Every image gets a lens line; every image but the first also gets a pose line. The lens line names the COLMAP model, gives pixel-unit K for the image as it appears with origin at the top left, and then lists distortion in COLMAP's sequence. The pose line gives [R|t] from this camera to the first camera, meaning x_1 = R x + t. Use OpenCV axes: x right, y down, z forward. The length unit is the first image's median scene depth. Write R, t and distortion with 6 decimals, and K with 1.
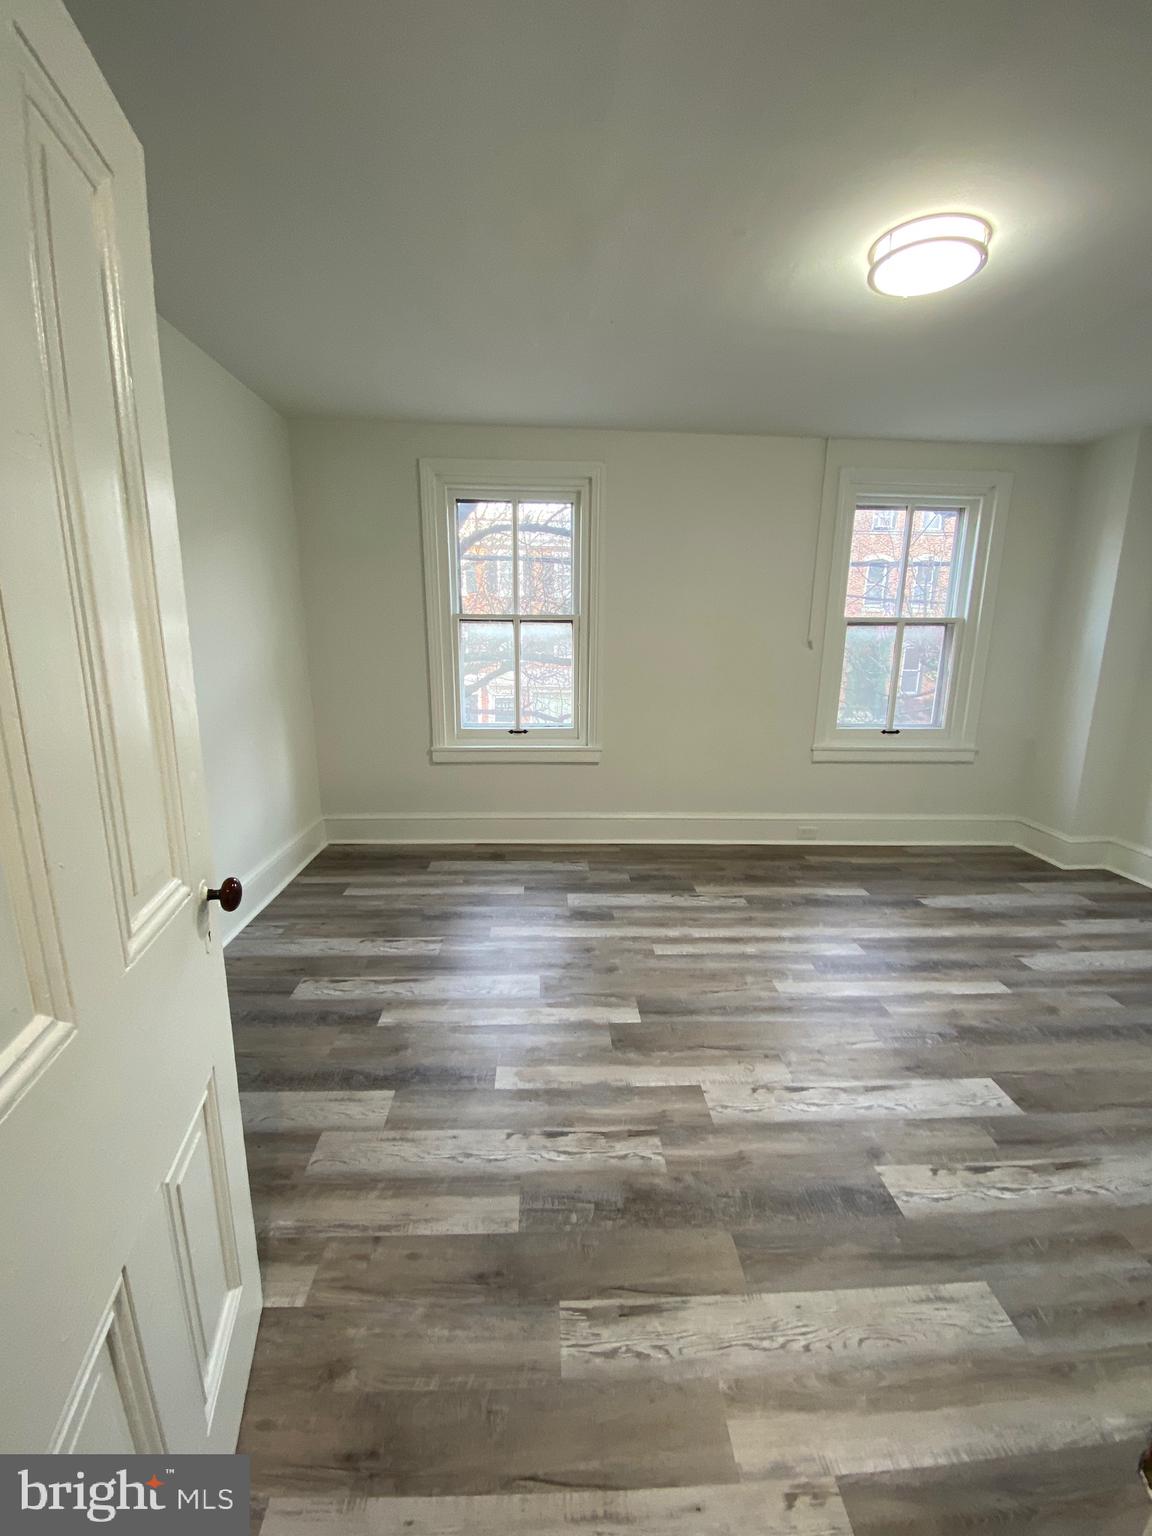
lens RADIAL K [[621.6, 0, 574.8], [0, 621.6, 766.0], [0, 0, 1]] dist [0.020120, -0.020497]
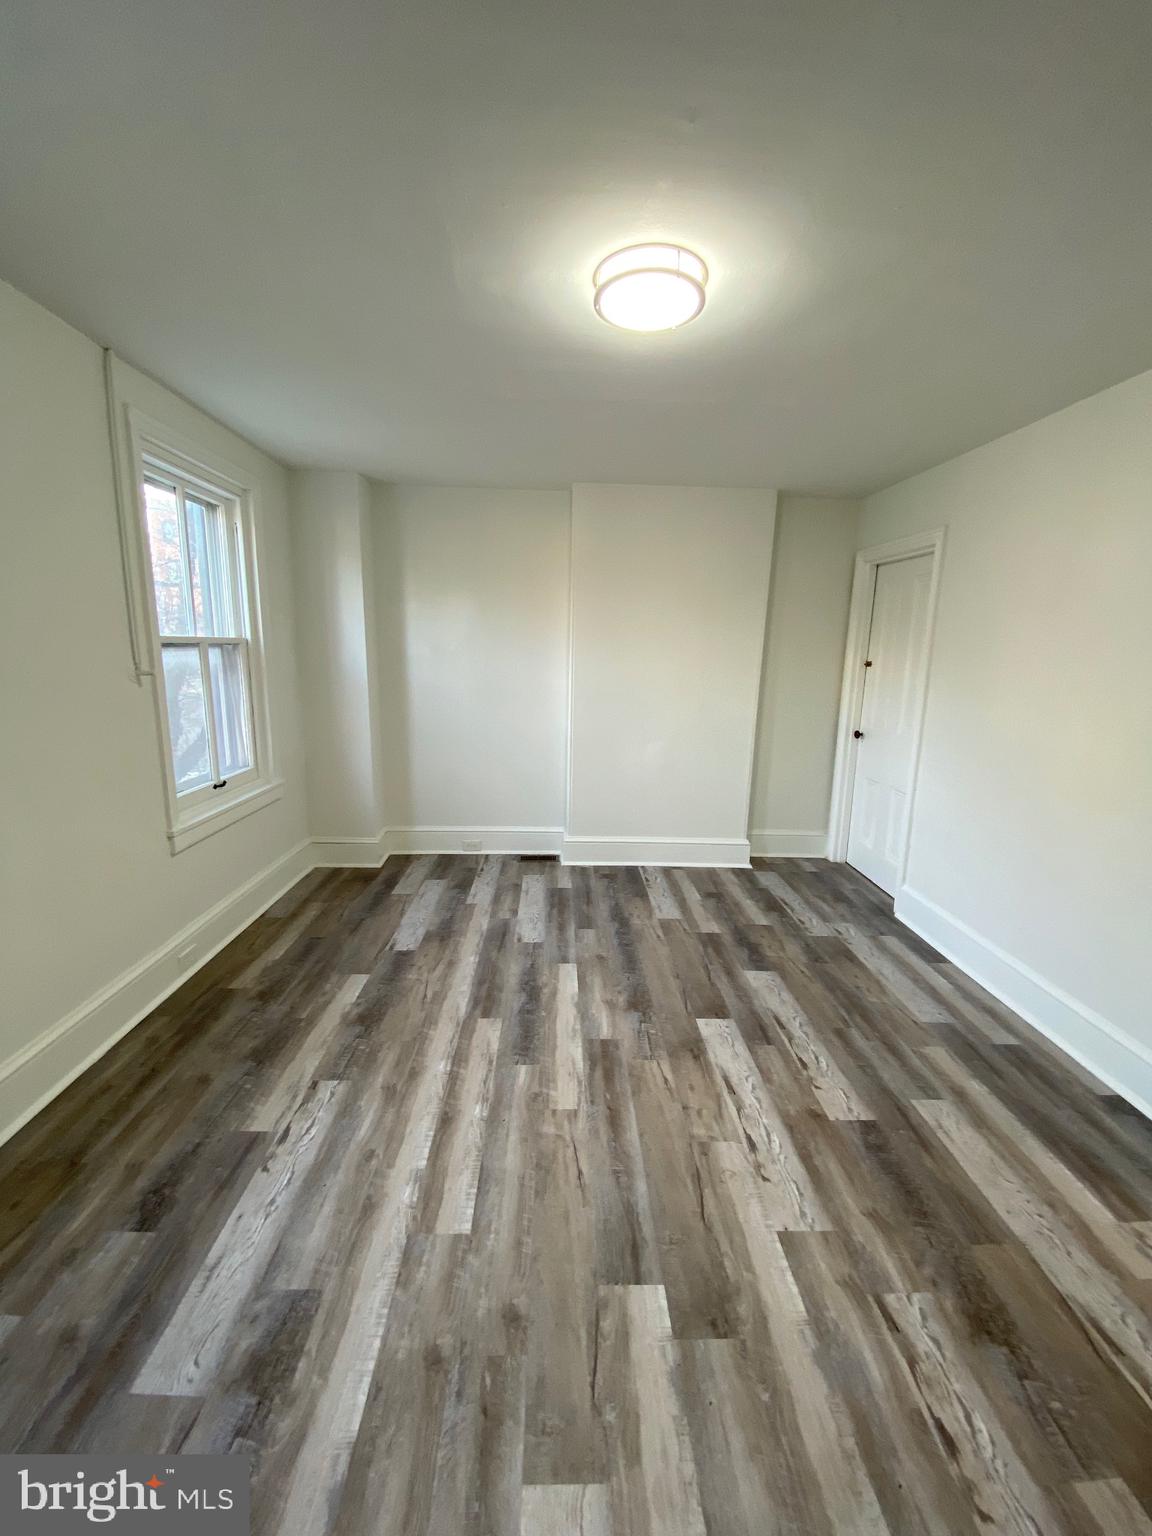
lens RADIAL K [[621.6, 0, 574.8], [0, 621.6, 766.0], [0, 0, 1]] dist [0.020120, -0.020497]
pose [[0.021367, -0.200871, 0.979385, -0.353413], [0.196567, 0.961332, 0.192879, -0.211479], [-0.980257, 0.188394, 0.060026, 0.790523]]
